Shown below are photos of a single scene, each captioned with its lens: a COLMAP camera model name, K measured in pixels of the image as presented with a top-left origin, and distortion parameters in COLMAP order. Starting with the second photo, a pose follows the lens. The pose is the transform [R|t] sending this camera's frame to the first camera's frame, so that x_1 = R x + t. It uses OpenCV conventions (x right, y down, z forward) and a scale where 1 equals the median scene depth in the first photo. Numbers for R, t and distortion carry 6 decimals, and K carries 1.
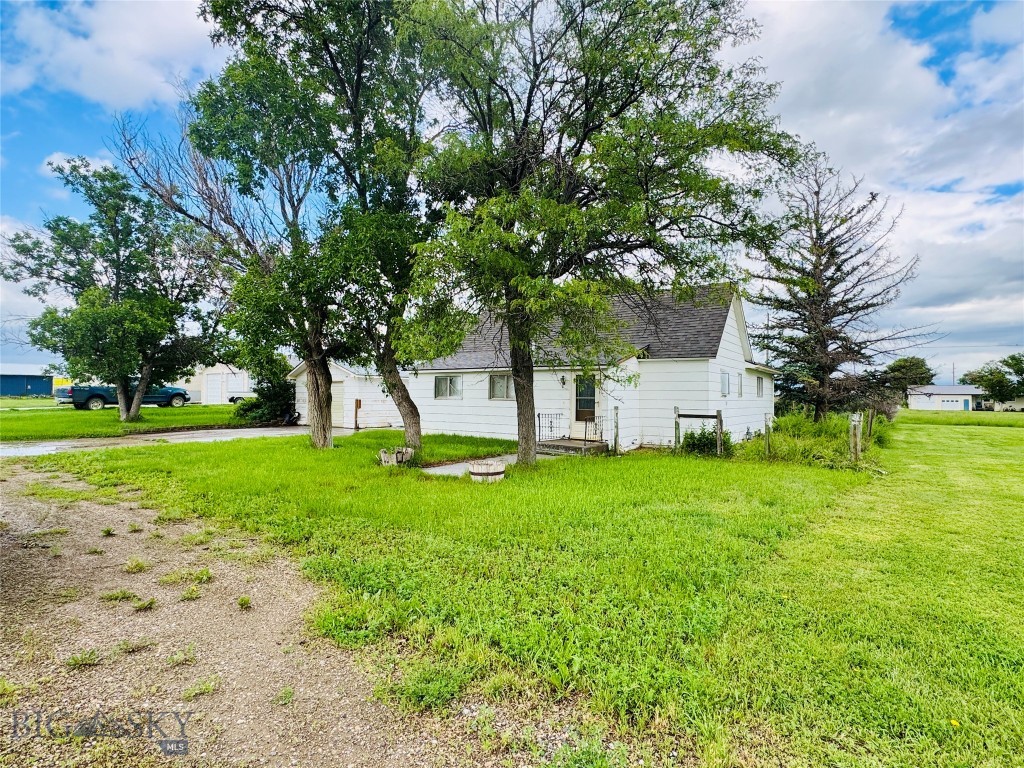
lens RADIAL K [[533.3, 0, 505.1], [0, 533.3, 383.6], [0, 0, 1]] dist [-0.001615, 0.001093]
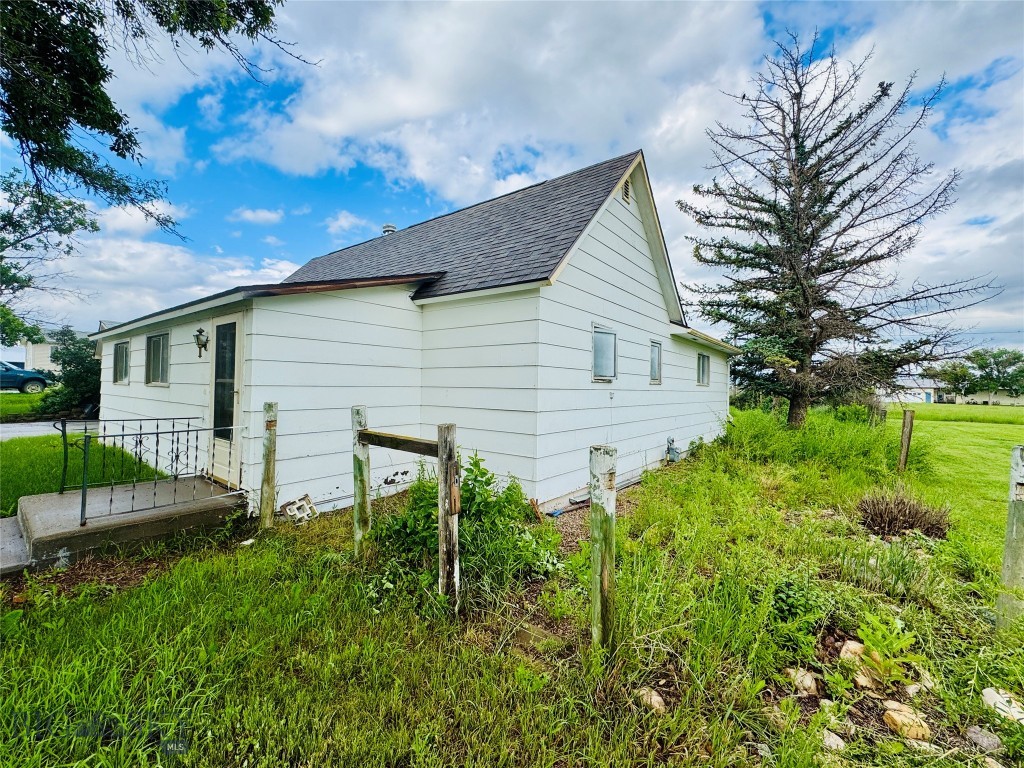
lens RADIAL K [[412.9, 0, 522.3], [0, 412.9, 383.9], [0, 0, 1]] dist [-0.000224, 0.000212]
pose [[0.999426, 0.007814, -0.032974, 0.244271], [-0.007275, 0.999838, 0.016445, 0.014266], [0.033097, -0.016196, 0.999321, 0.439912]]
